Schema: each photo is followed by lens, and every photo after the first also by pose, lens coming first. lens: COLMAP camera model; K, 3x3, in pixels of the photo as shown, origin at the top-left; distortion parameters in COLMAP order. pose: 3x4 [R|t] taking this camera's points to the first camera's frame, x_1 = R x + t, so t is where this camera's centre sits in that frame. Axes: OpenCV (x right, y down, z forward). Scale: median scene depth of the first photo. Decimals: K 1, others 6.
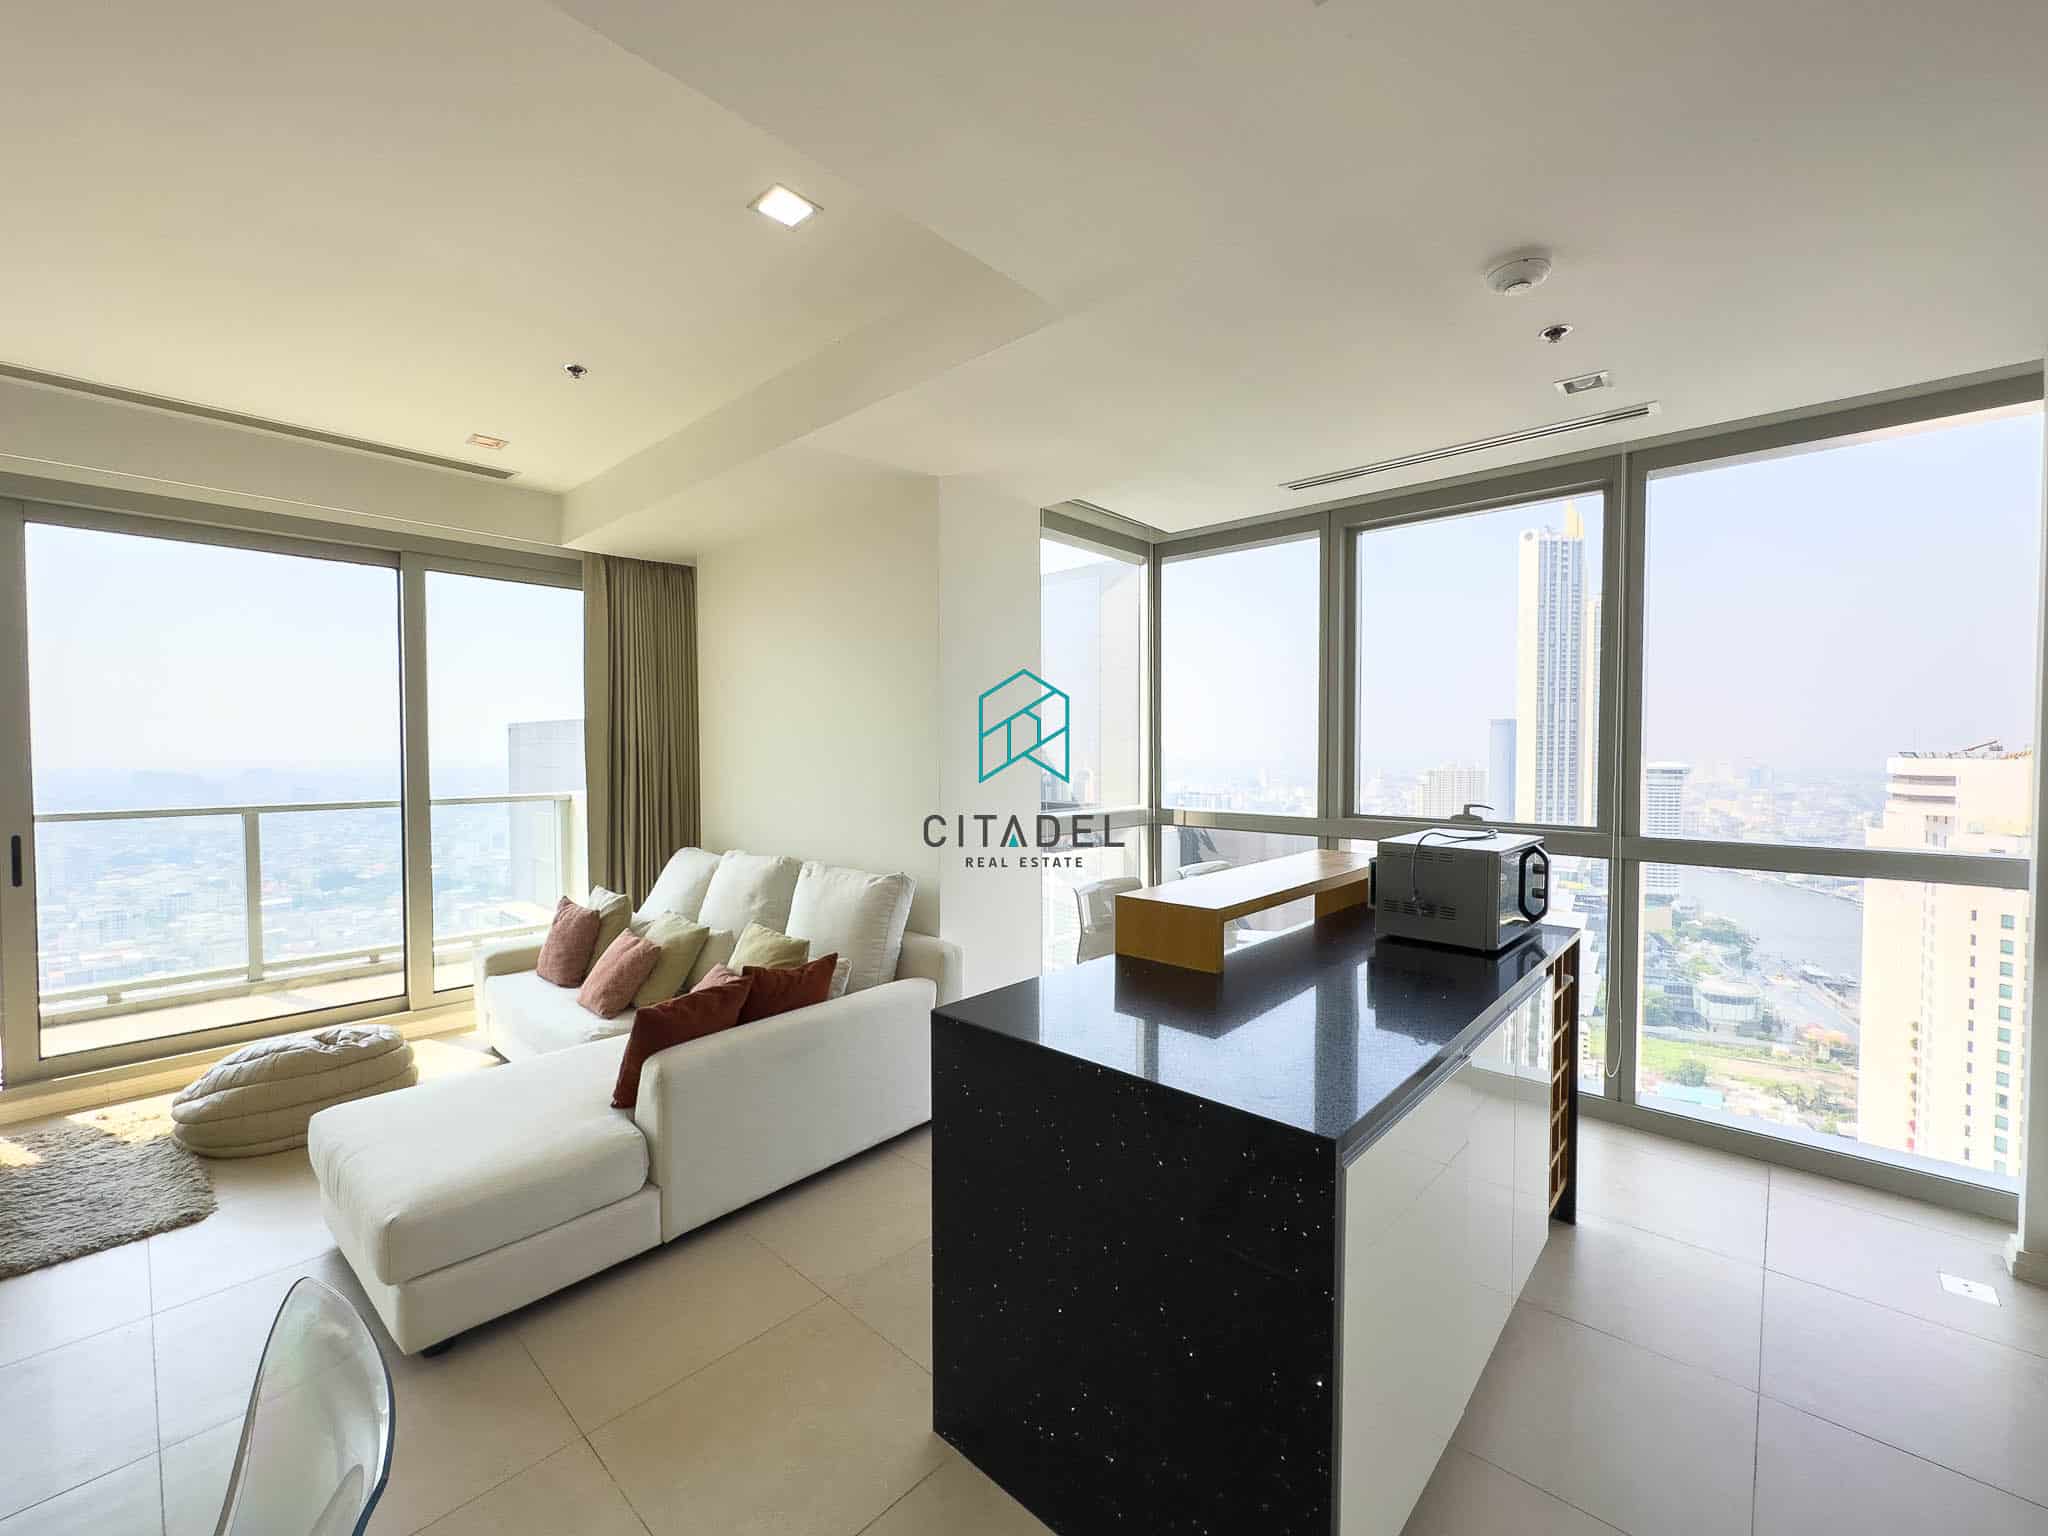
lens RADIAL K [[836.5, 0, 1024.3], [0, 836.5, 770.0], [0, 0, 1]] dist [-0.001184, -0.000179]
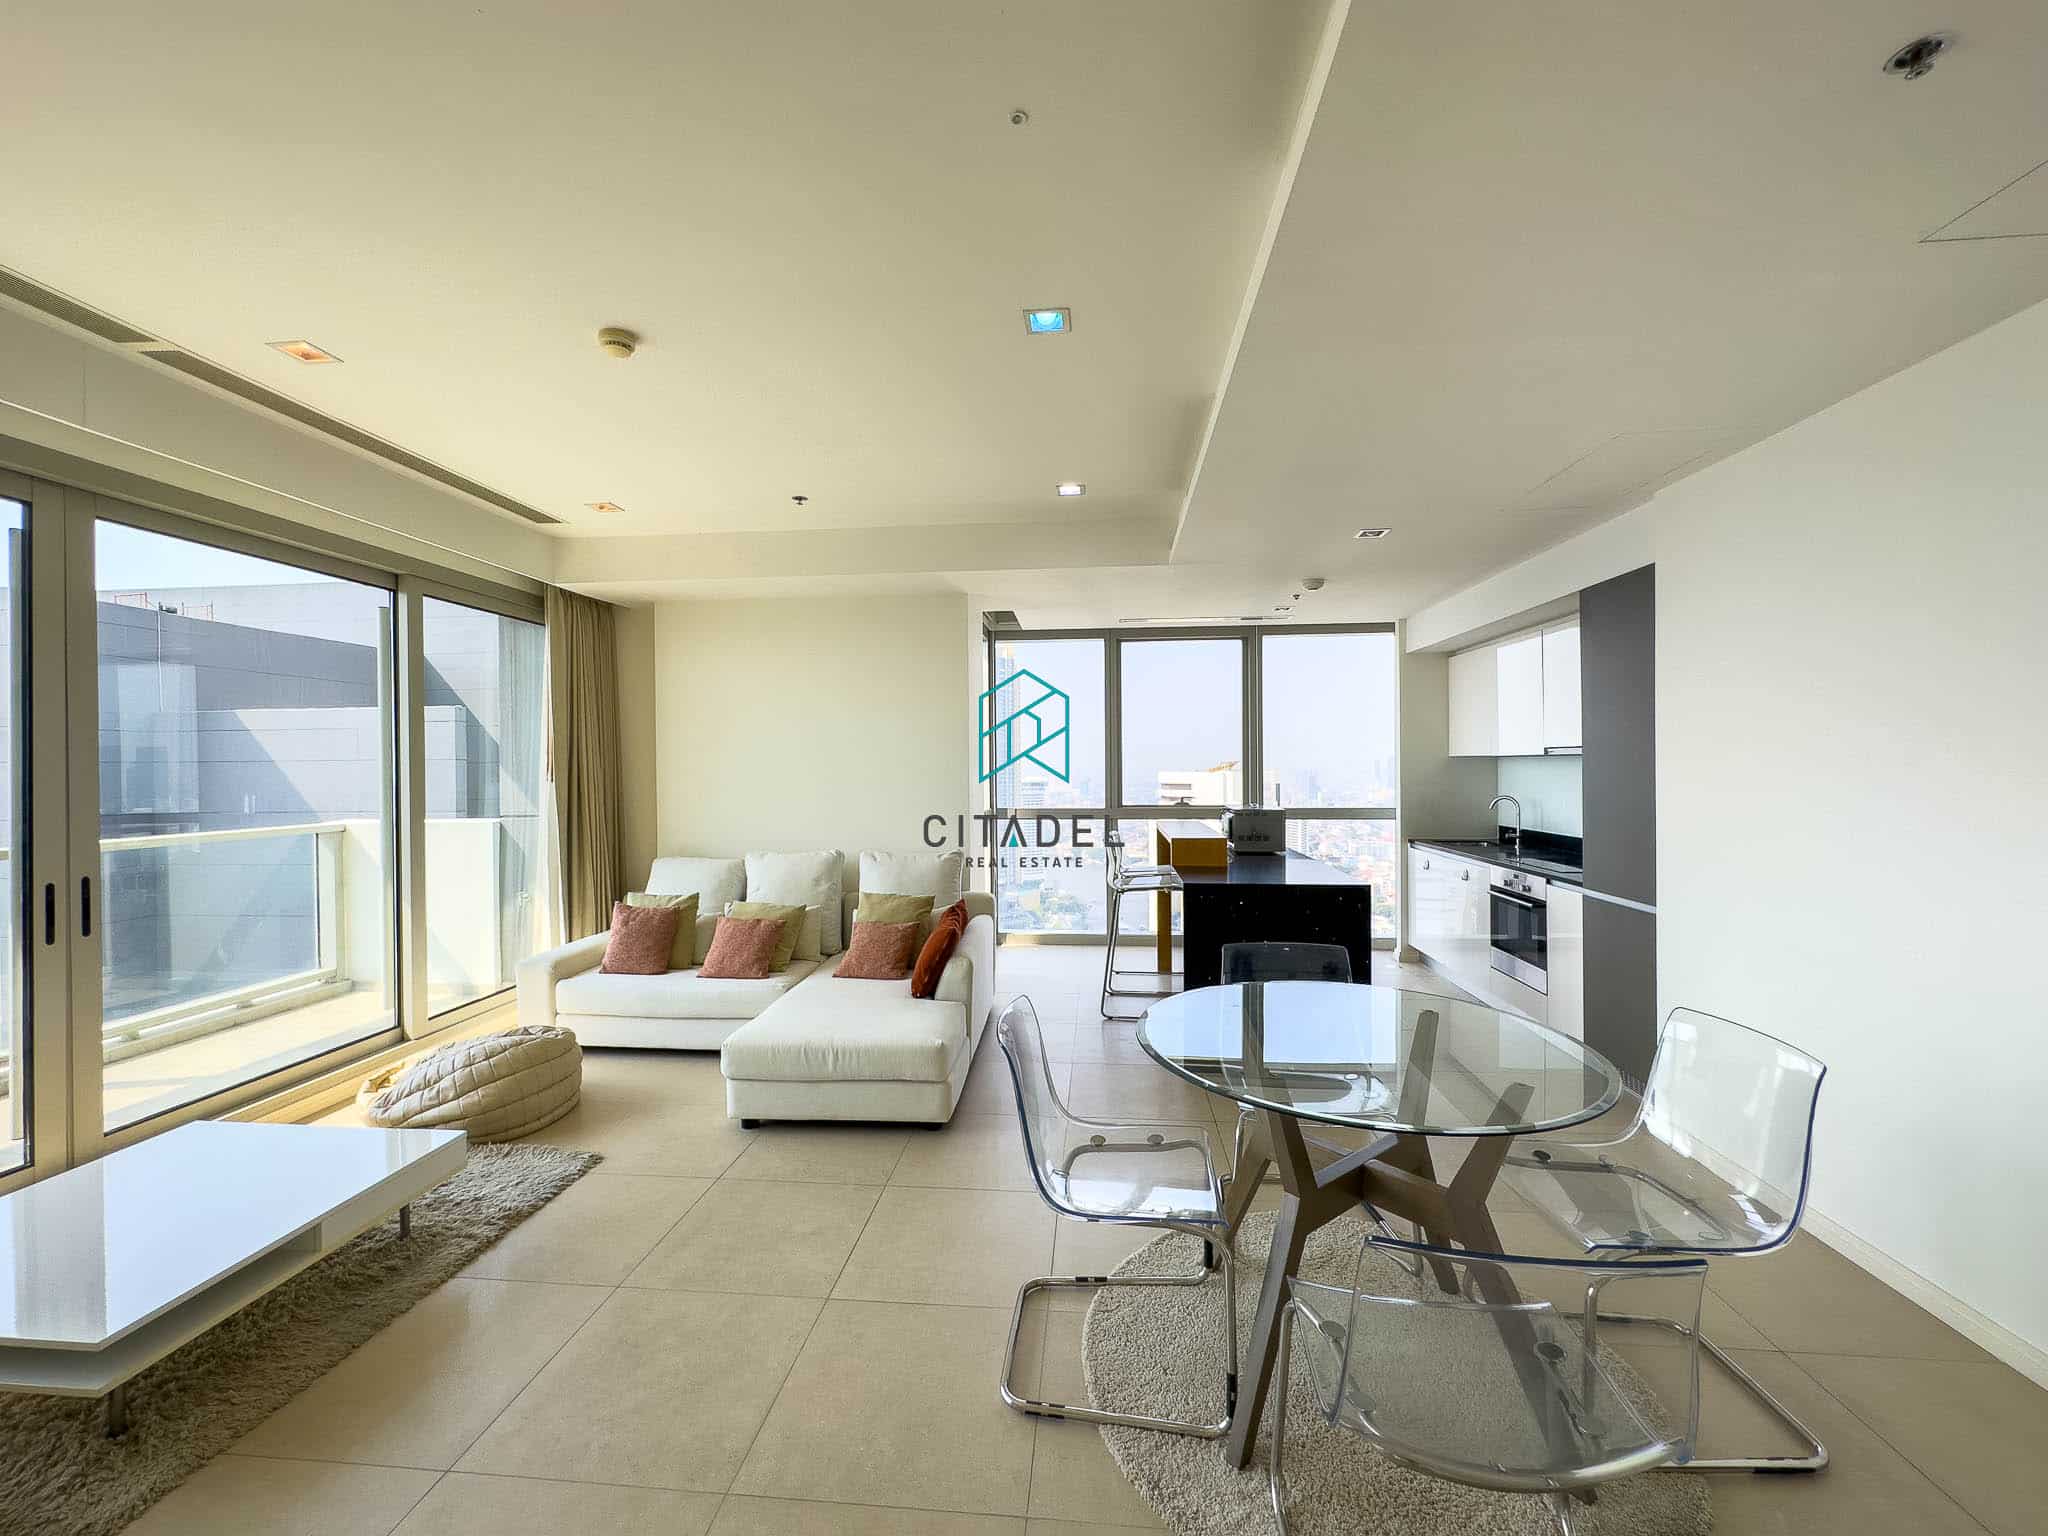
lens RADIAL K [[821.5, 0, 1025.3], [0, 821.5, 774.4], [0, 0, 1]] dist [0.000106, 0.000273]
pose [[0.797522, -0.011938, 0.603171, -0.934188], [0.023234, 0.999670, -0.010935, 0.003266], [-0.602842, 0.022735, 0.797537, -0.269369]]
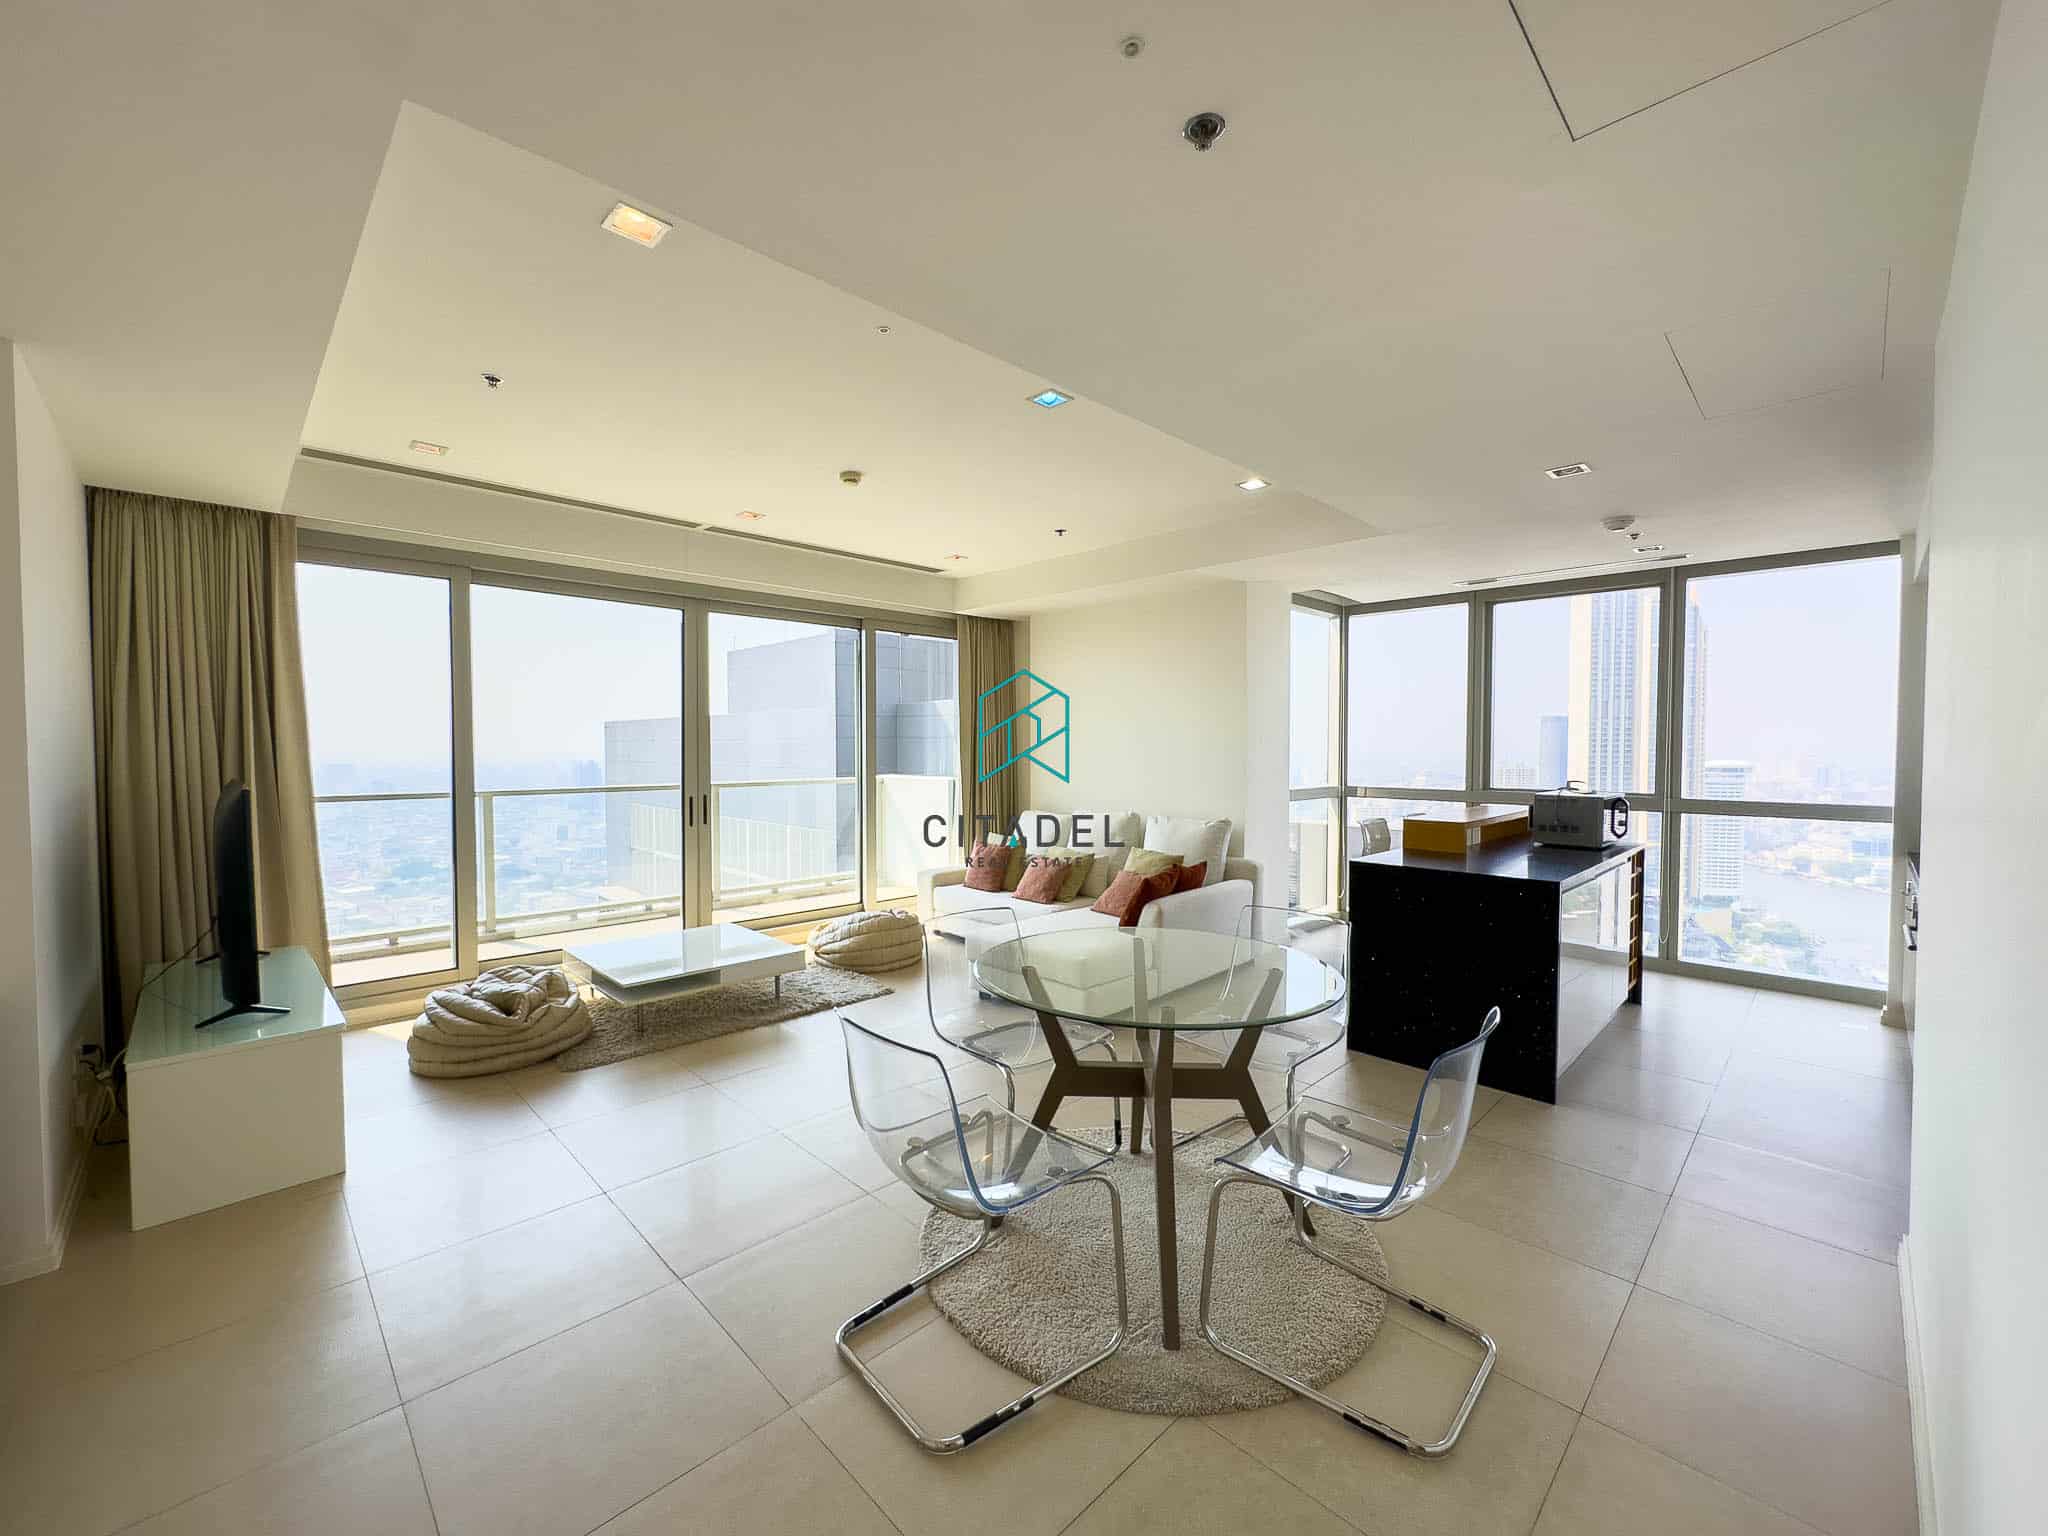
lens RADIAL K [[828.8, 0, 1024.0], [0, 828.8, 768.0], [0, 0, 1]] dist [-0.002140, -0.000256]
pose [[0.998795, 0.002741, -0.049010, -0.462036], [-0.002651, 0.999995, 0.001904, 0.018784], [0.049015, -0.001772, 0.998796, -0.669552]]
